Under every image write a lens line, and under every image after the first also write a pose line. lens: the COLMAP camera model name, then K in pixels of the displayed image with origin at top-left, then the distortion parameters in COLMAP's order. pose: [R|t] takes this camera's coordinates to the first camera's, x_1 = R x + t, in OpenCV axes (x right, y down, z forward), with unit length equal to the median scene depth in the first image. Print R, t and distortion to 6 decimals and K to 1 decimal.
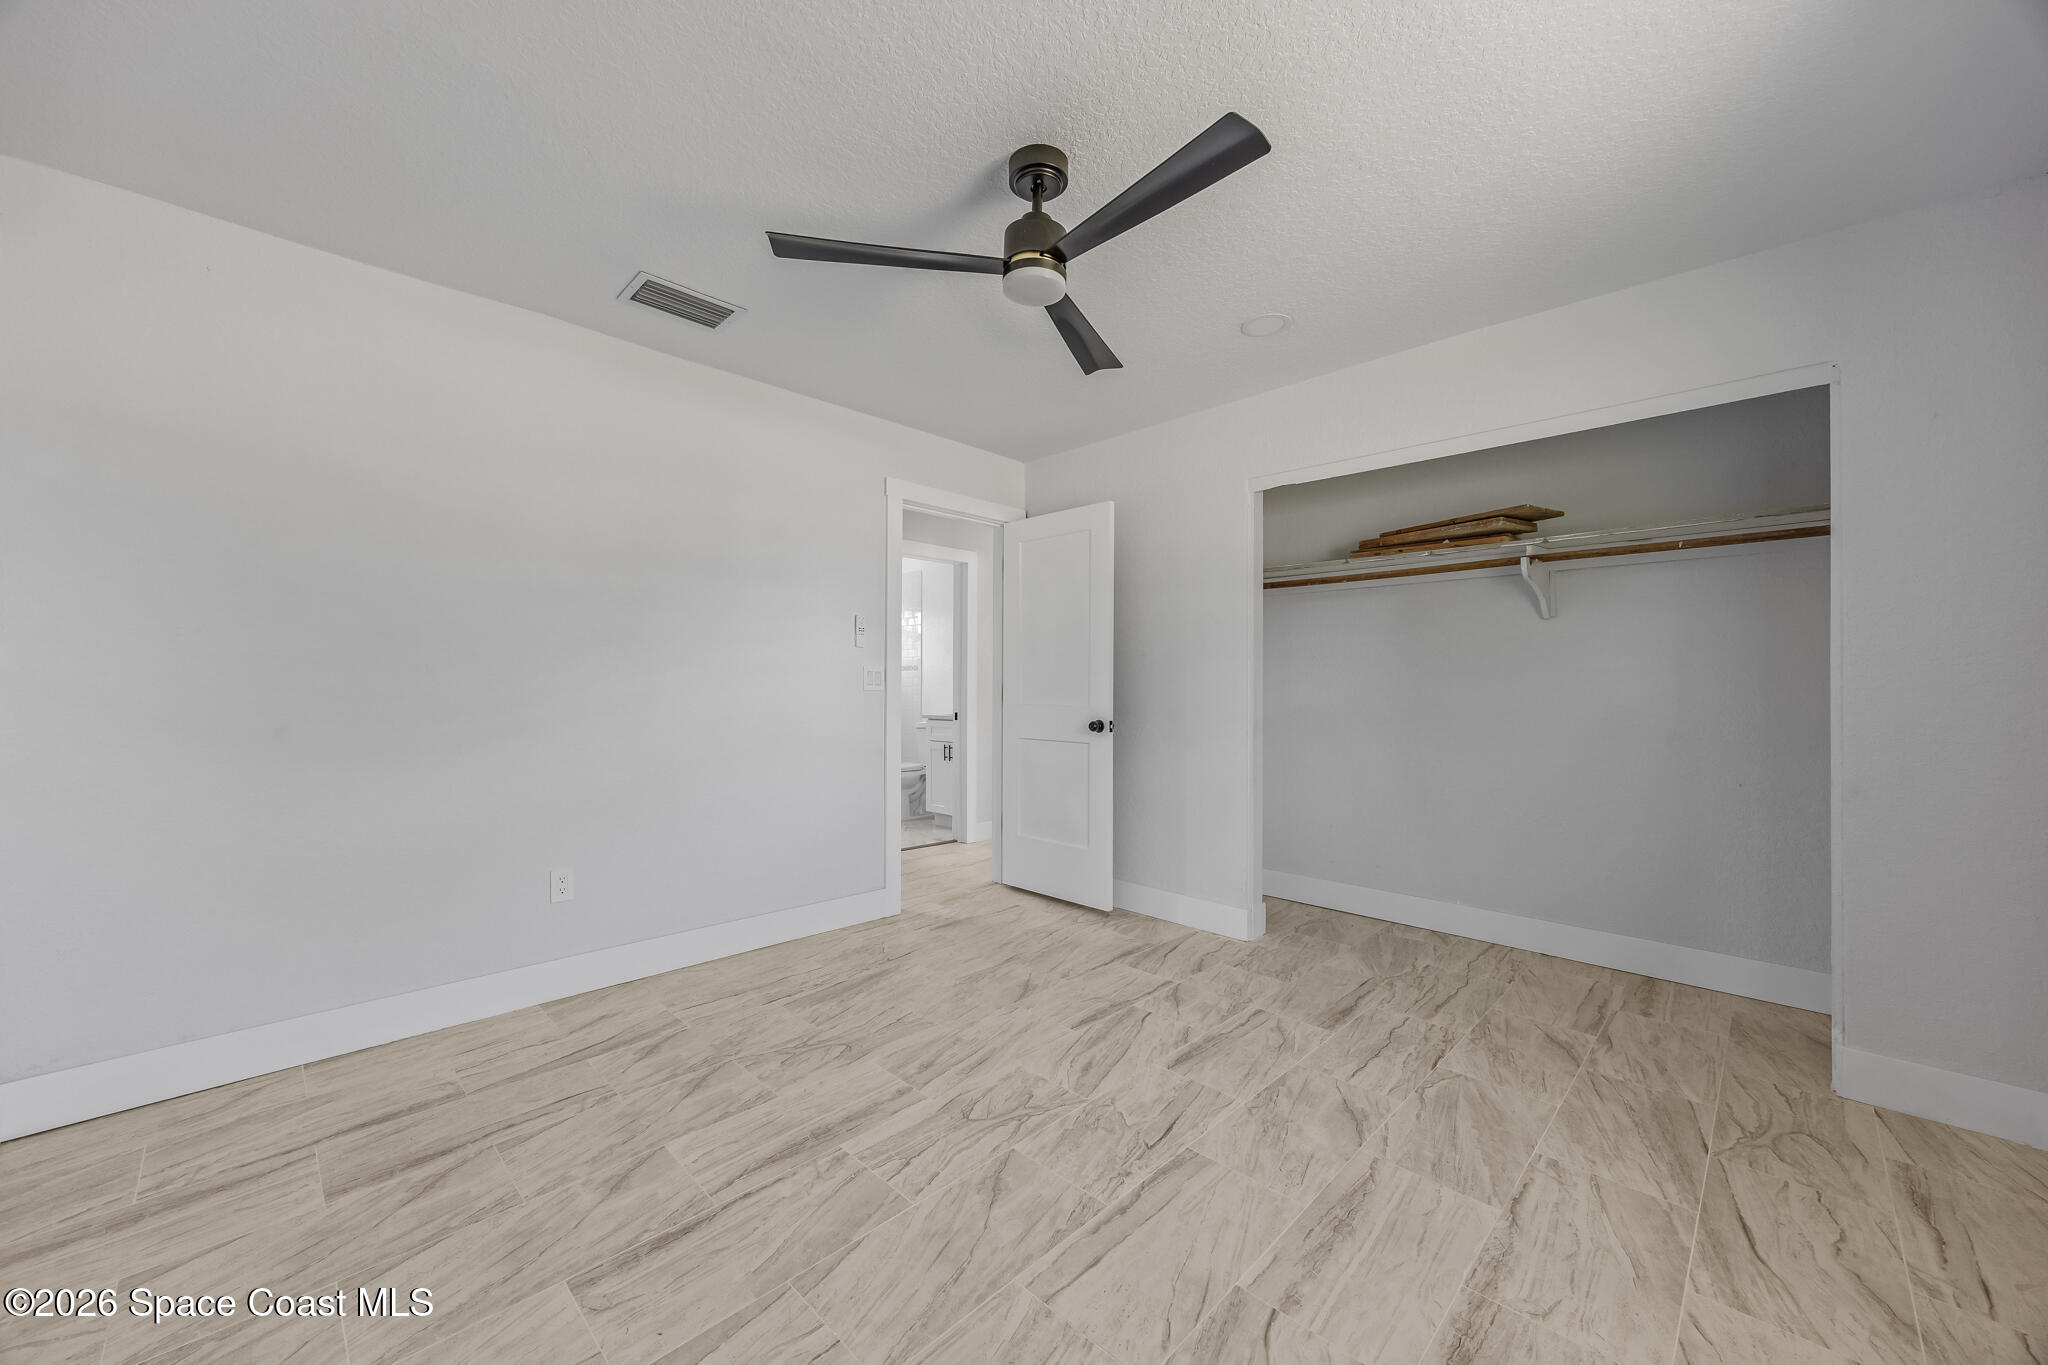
lens RADIAL K [[779.1, 0, 1023.6], [0, 779.1, 682.9], [0, 0, 1]] dist [0.002230, 0.000110]
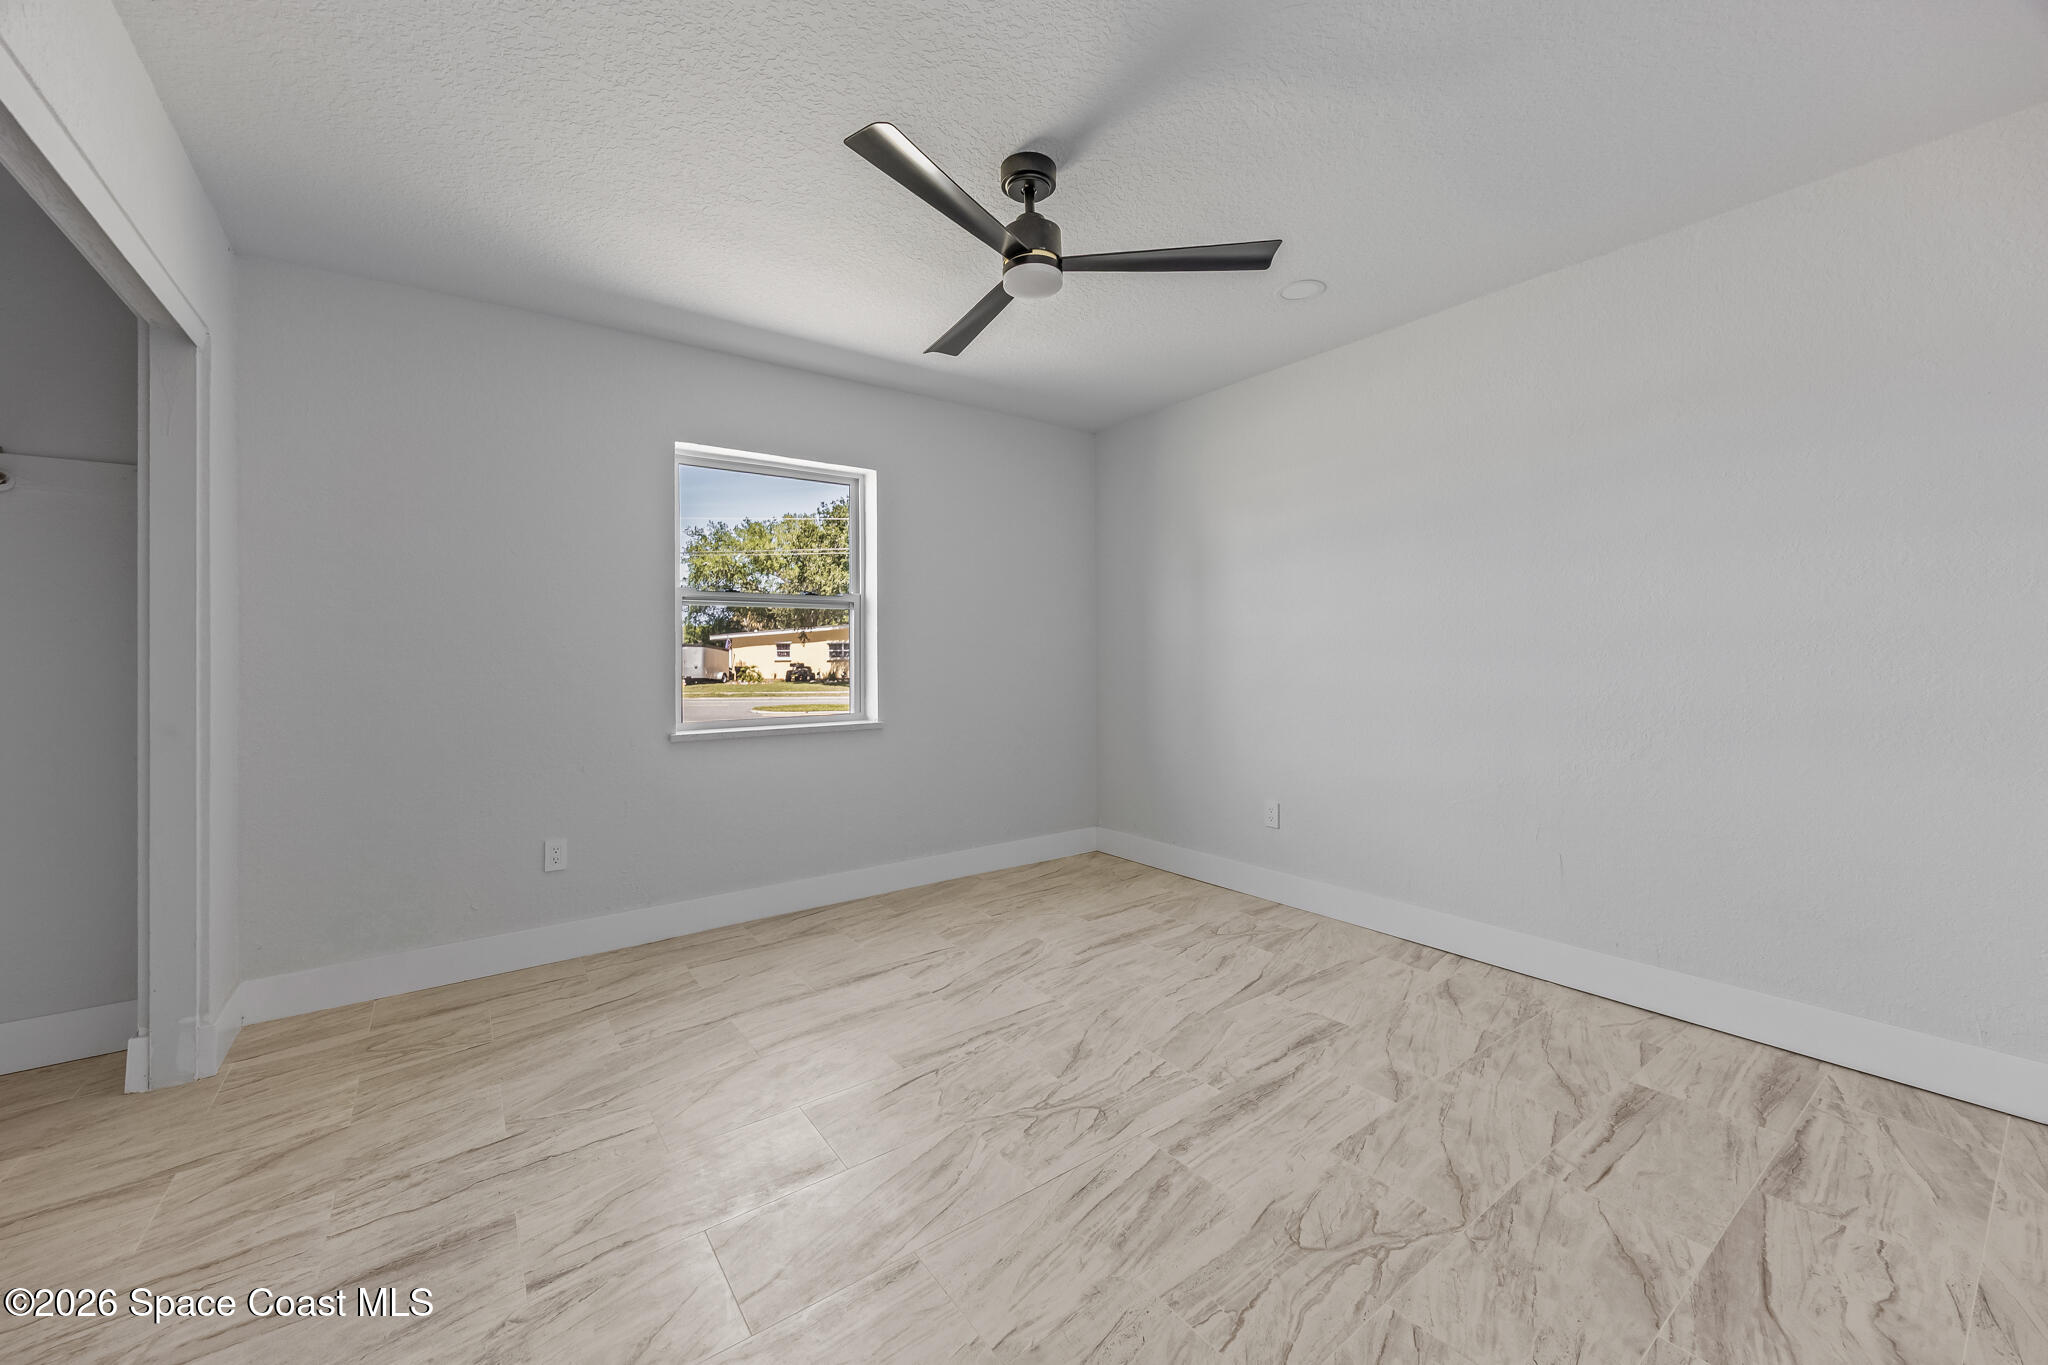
lens RADIAL K [[779.1, 0, 1025.9], [0, 779.1, 665.9], [0, 0, 1]] dist [0.002230, 0.000110]
pose [[-0.987369, 0.001479, 0.158429, -0.134622], [0.002820, 0.999962, 0.008239, 0.008154], [-0.158410, 0.008581, -0.987336, 1.959465]]
